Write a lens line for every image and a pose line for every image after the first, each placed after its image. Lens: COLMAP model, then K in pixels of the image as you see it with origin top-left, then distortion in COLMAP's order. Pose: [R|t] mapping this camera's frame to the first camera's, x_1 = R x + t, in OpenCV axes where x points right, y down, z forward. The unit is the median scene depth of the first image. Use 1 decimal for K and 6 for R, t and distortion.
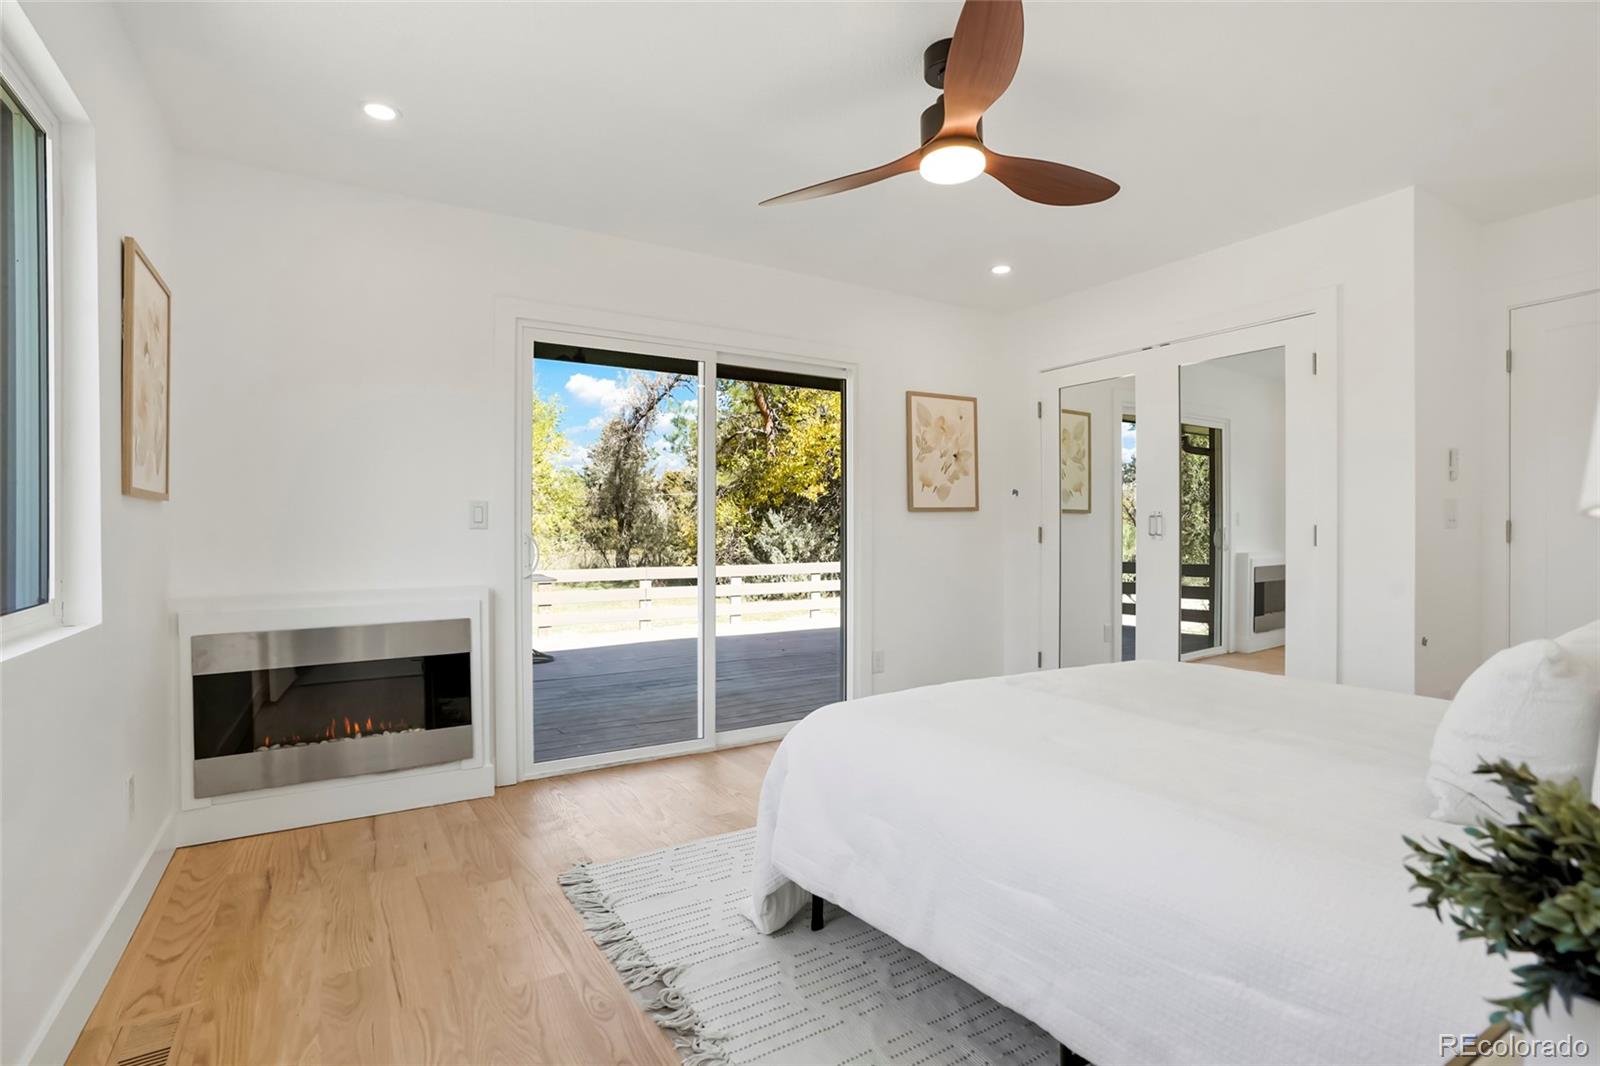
lens RADIAL K [[744.5, 0, 806.9], [0, 744.5, 545.8], [0, 0, 1]] dist [-0.021780, 0.001739]
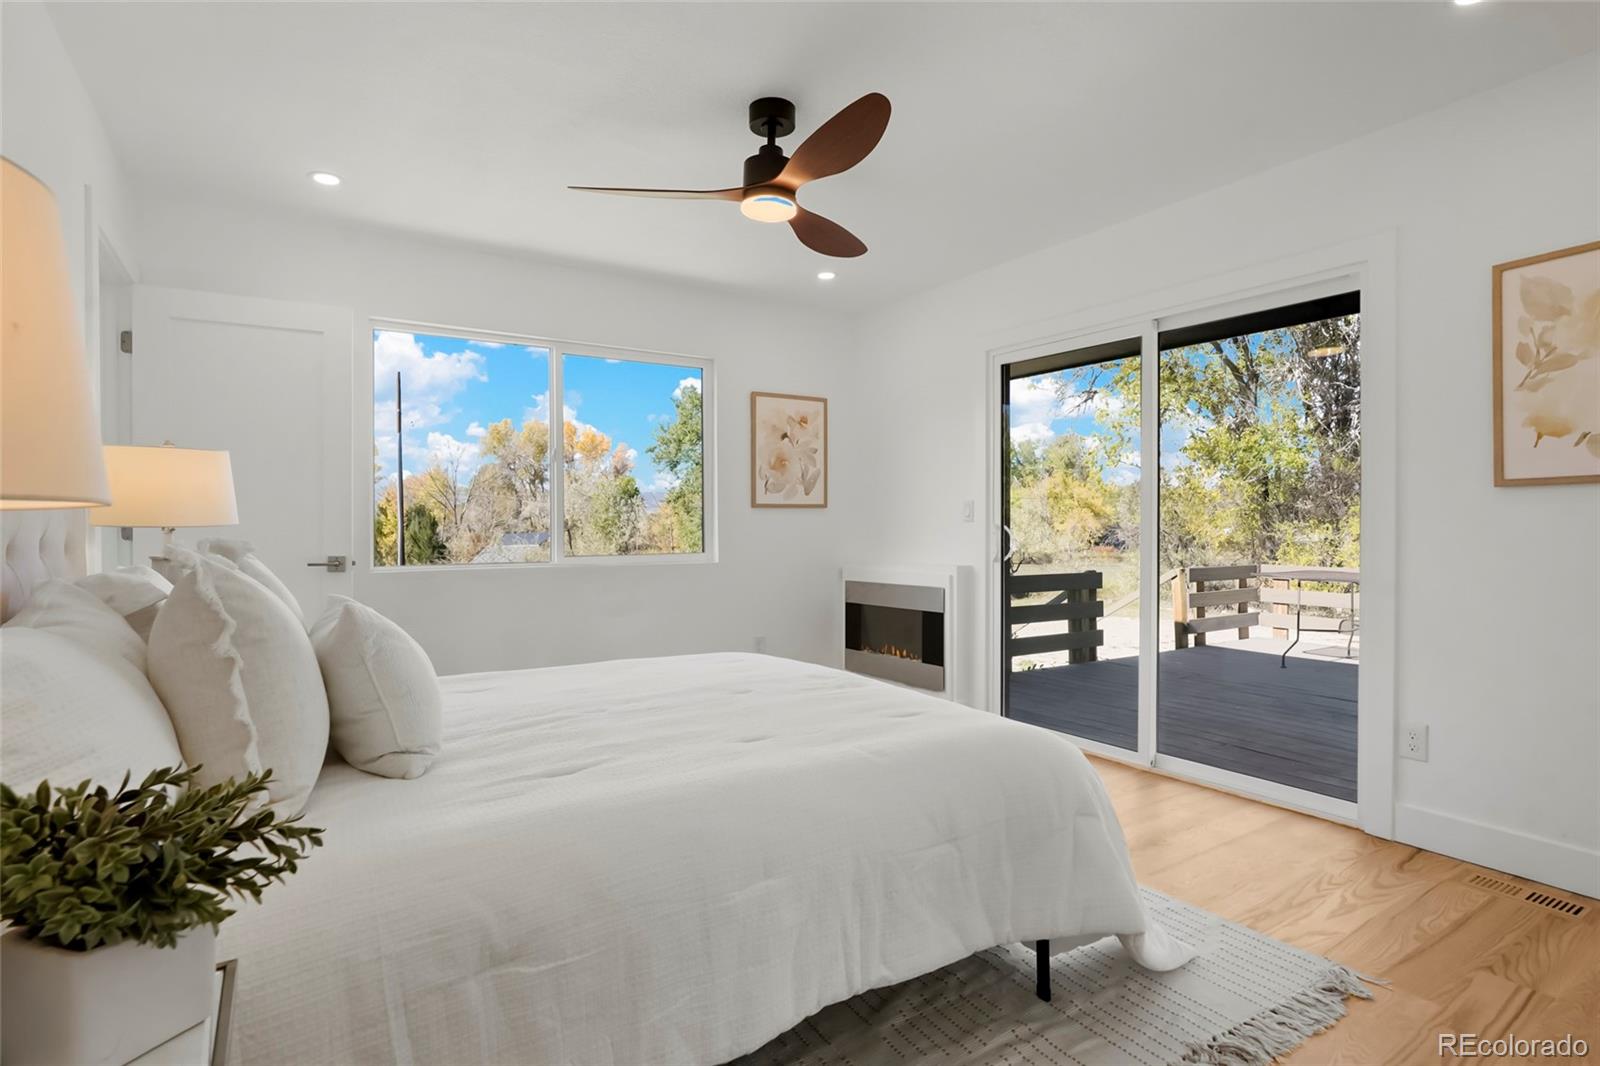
lens RADIAL K [[827.7, 0, 803.0], [0, 827.7, 525.6], [0, 0, 1]] dist [-0.003059, 0.001443]
pose [[0.031393, 0.001363, -0.999506, 0.853766], [-0.014127, 0.999900, 0.000920, -0.012425], [0.999407, 0.014091, 0.031410, 0.553774]]
